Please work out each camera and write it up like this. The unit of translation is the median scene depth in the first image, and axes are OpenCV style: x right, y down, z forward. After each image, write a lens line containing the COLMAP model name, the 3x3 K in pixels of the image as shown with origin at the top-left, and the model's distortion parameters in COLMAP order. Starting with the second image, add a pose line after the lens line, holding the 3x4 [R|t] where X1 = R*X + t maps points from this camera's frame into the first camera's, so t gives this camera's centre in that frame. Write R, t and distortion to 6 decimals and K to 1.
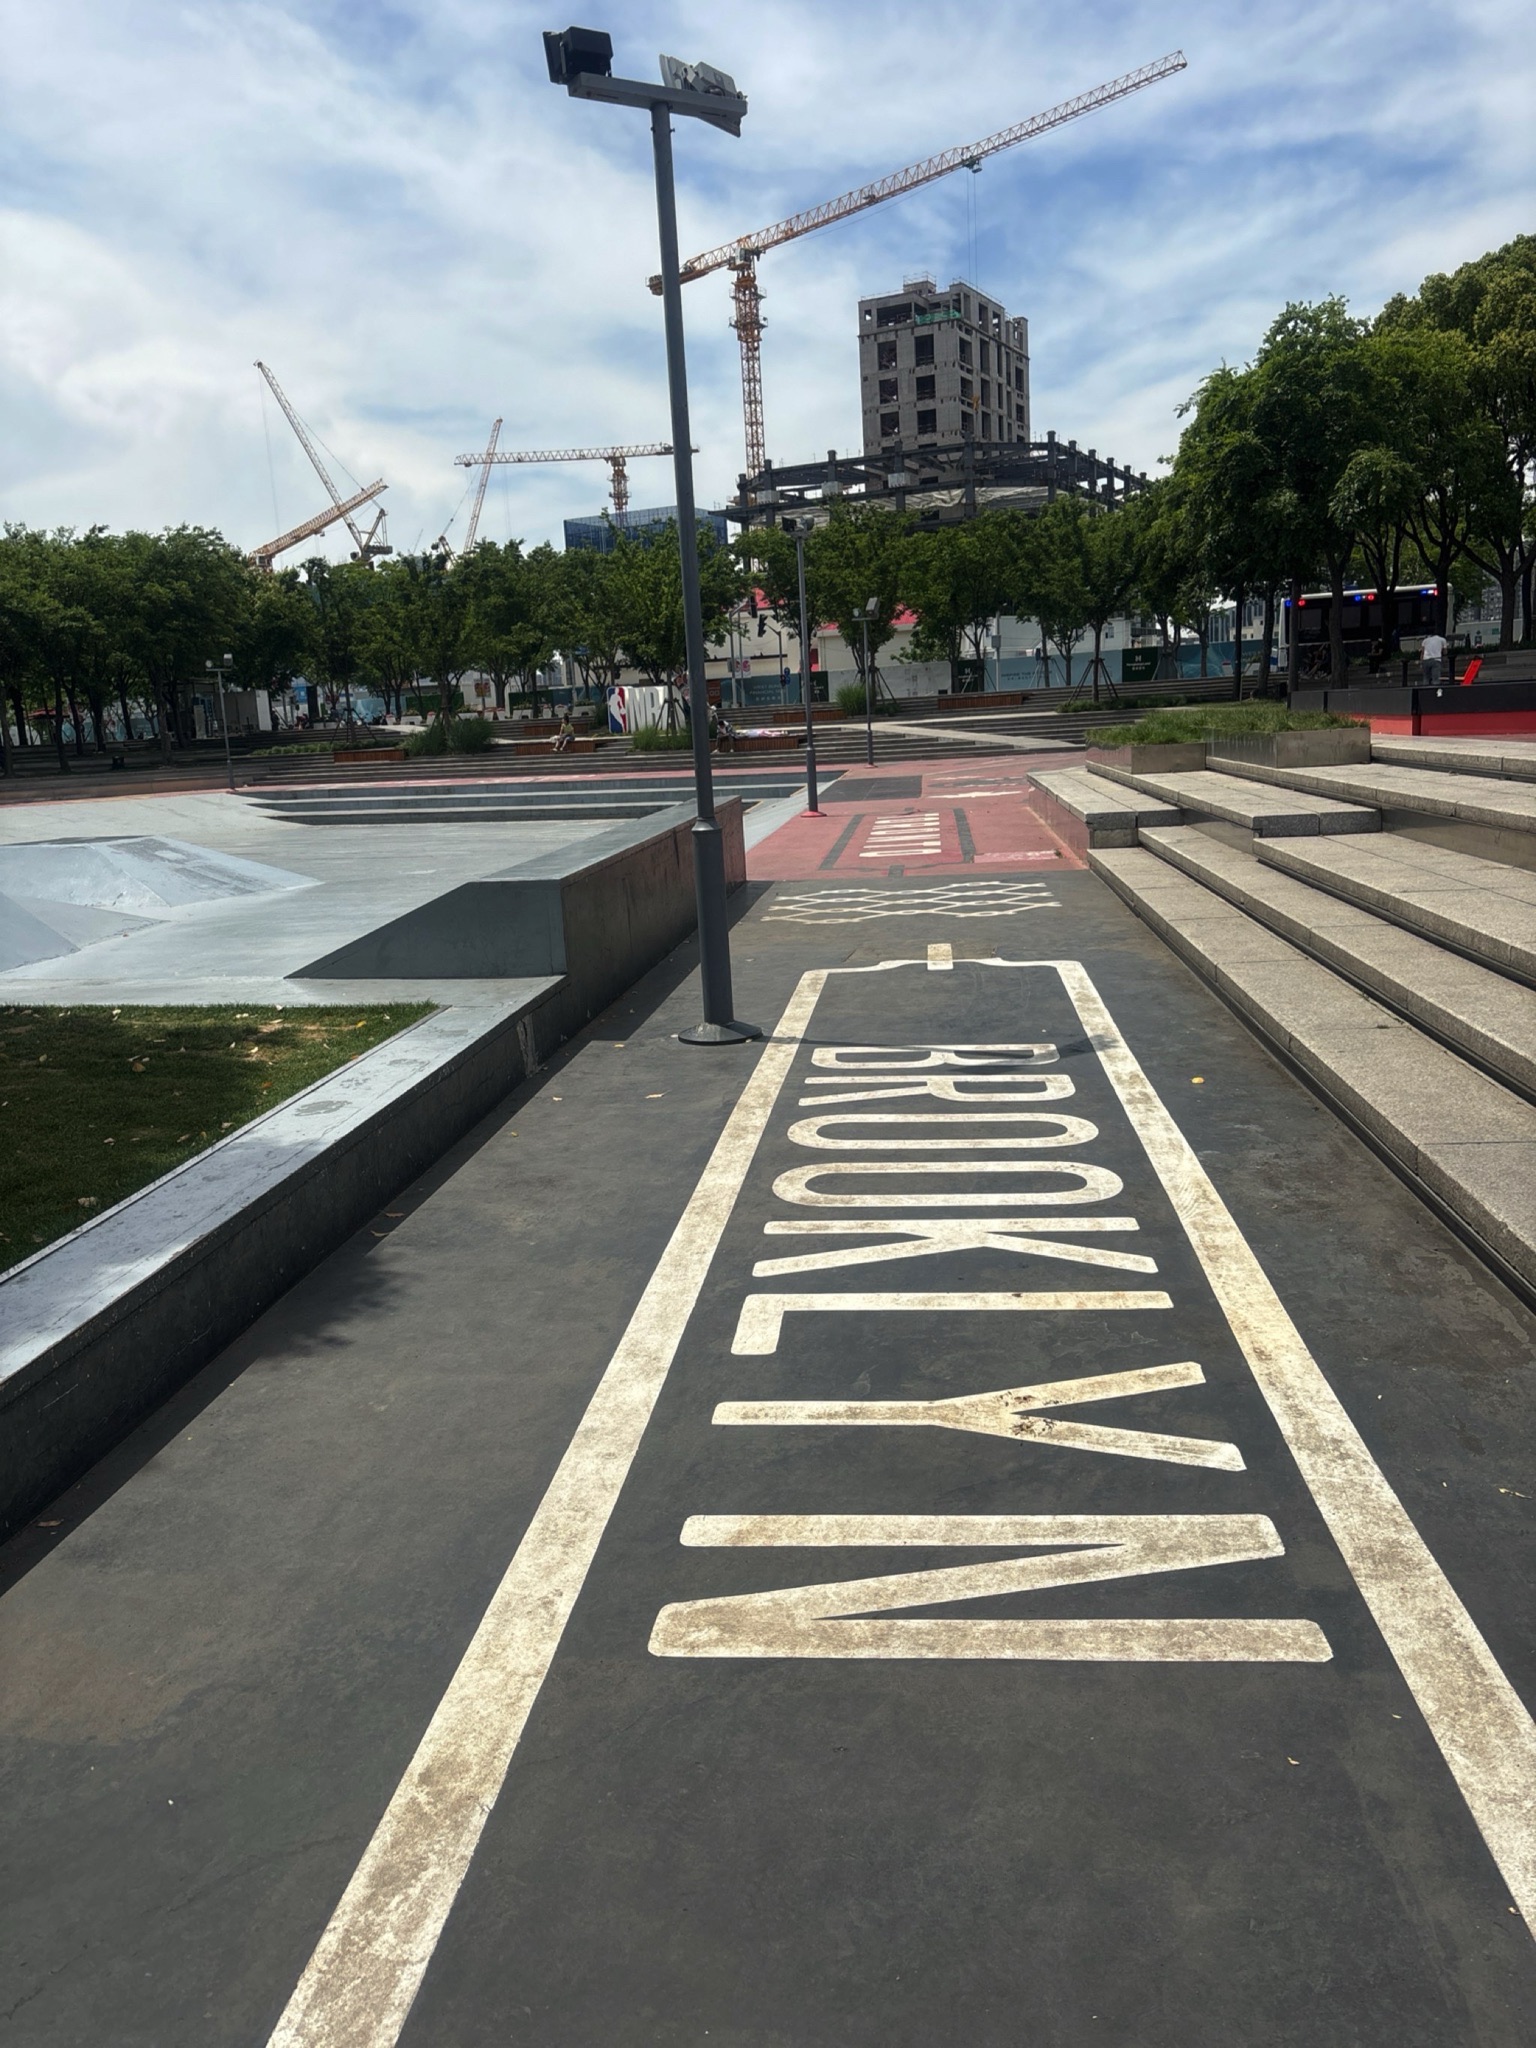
lens RADIAL K [[1543.3, 0, 765.2], [0, 1543.3, 1022.3], [0, 0, 1]] dist [-0.039590, 0.001414]
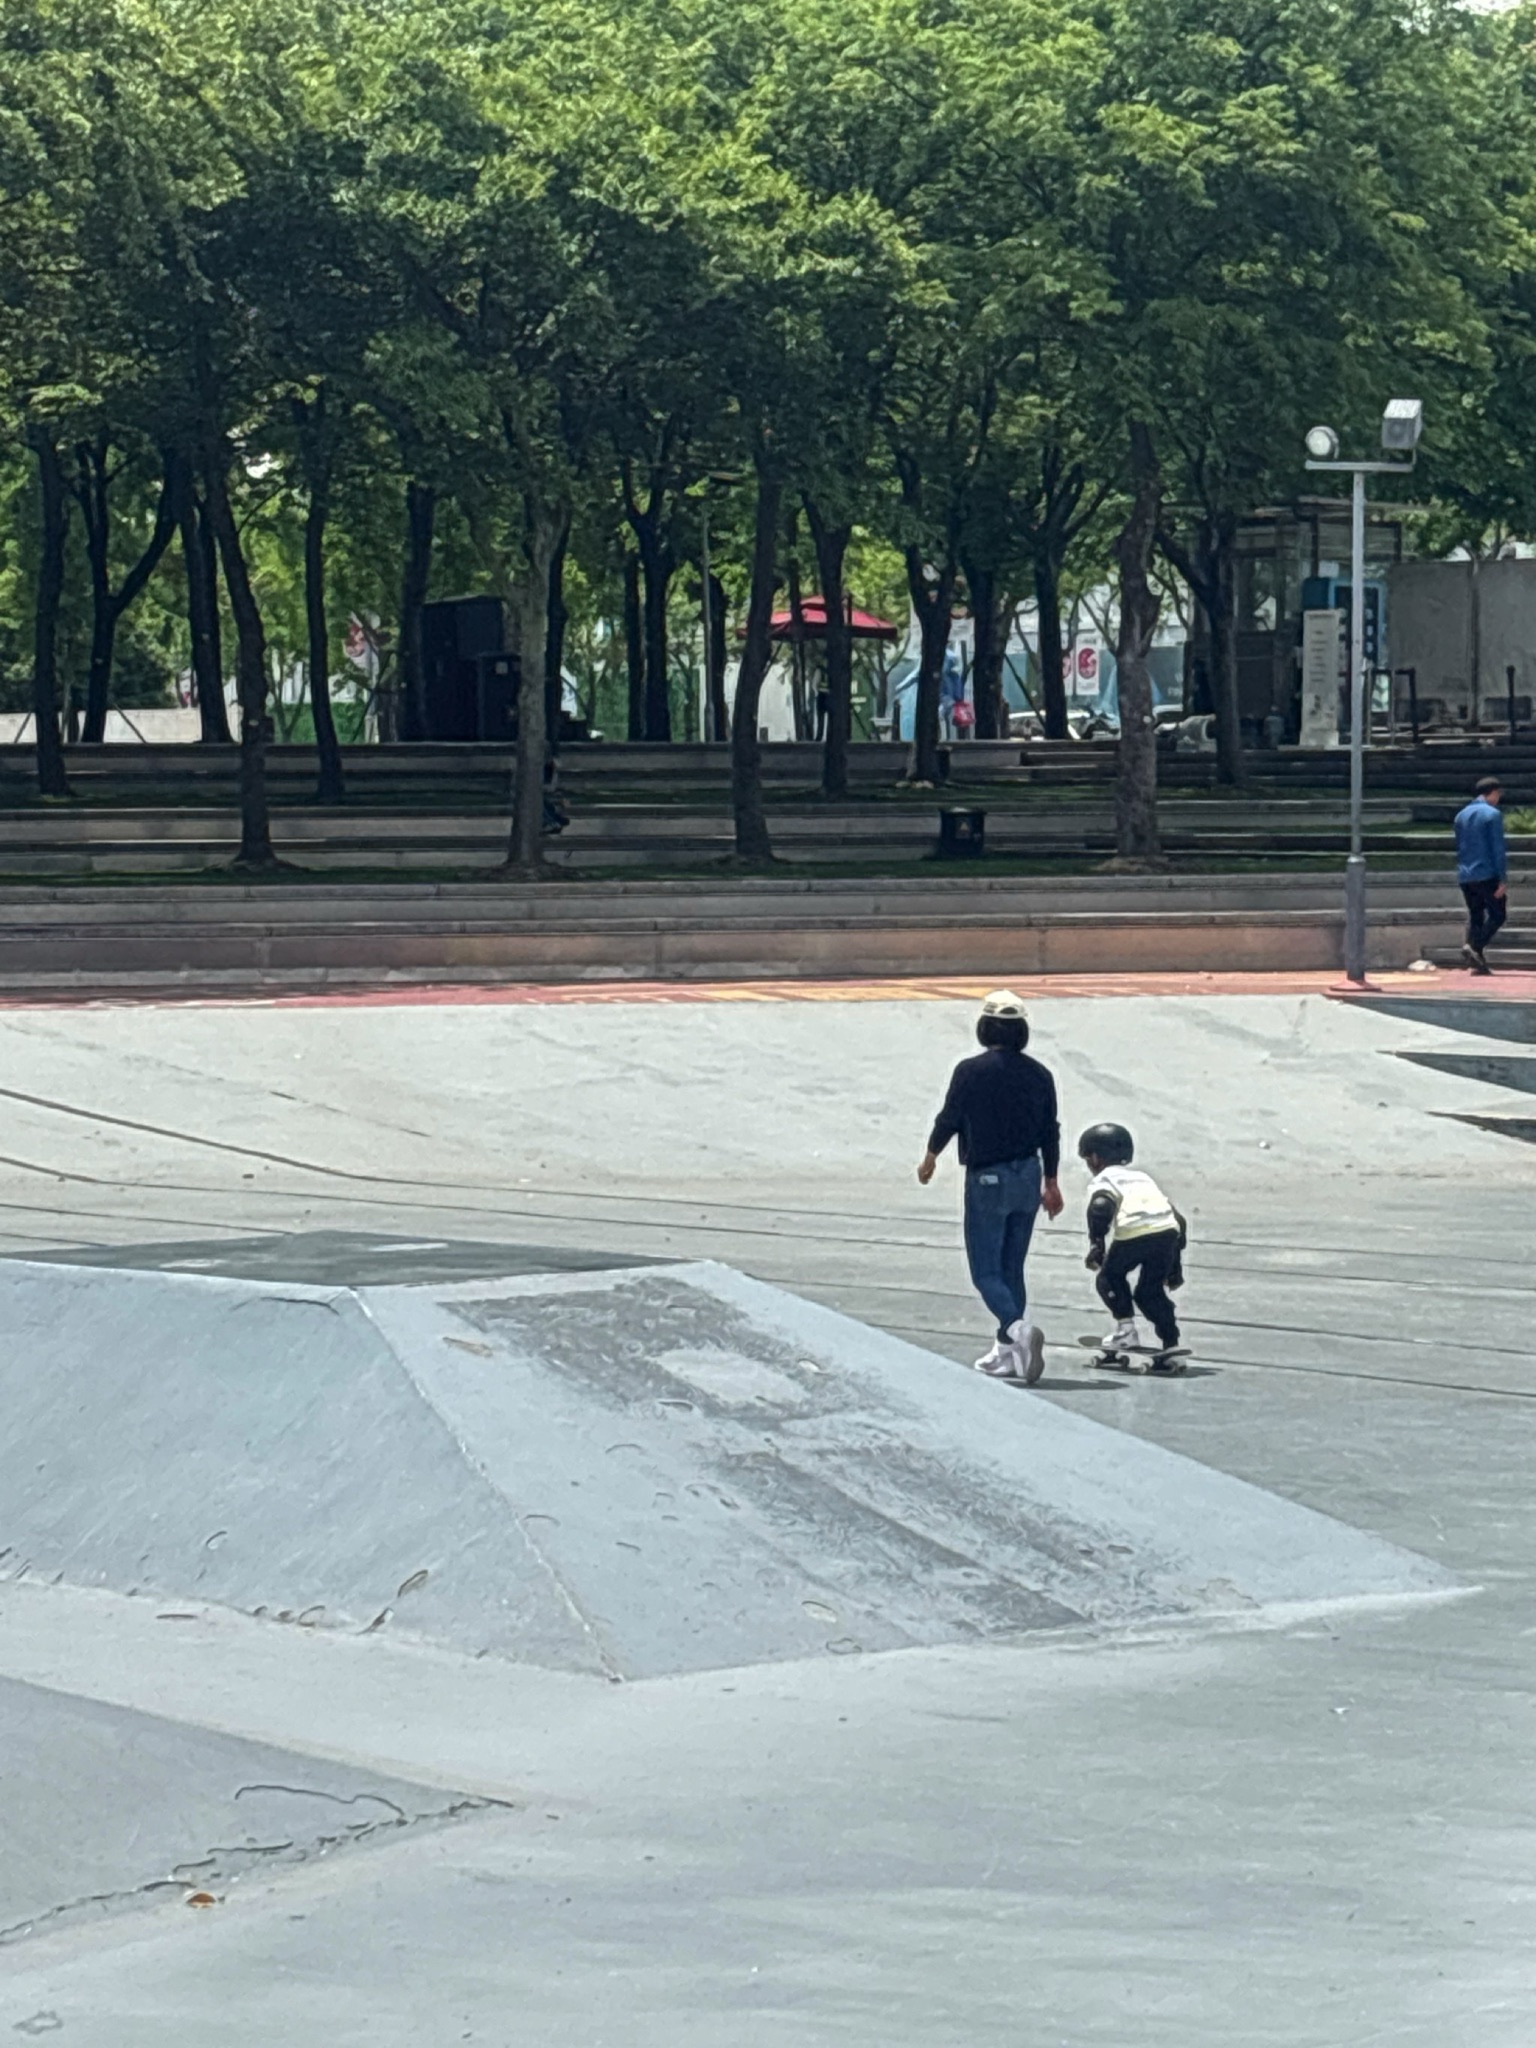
lens RADIAL K [[6336.0, 0, 770.6], [0, 6336.0, 1010.6], [0, 0, 1]] dist [0.214094, 0.000000]
pose [[0.898388, 0.056986, -0.435490, -0.013489], [-0.118583, 0.986194, -0.115581, -0.026429], [0.422891, 0.155478, 0.892743, 0.114563]]
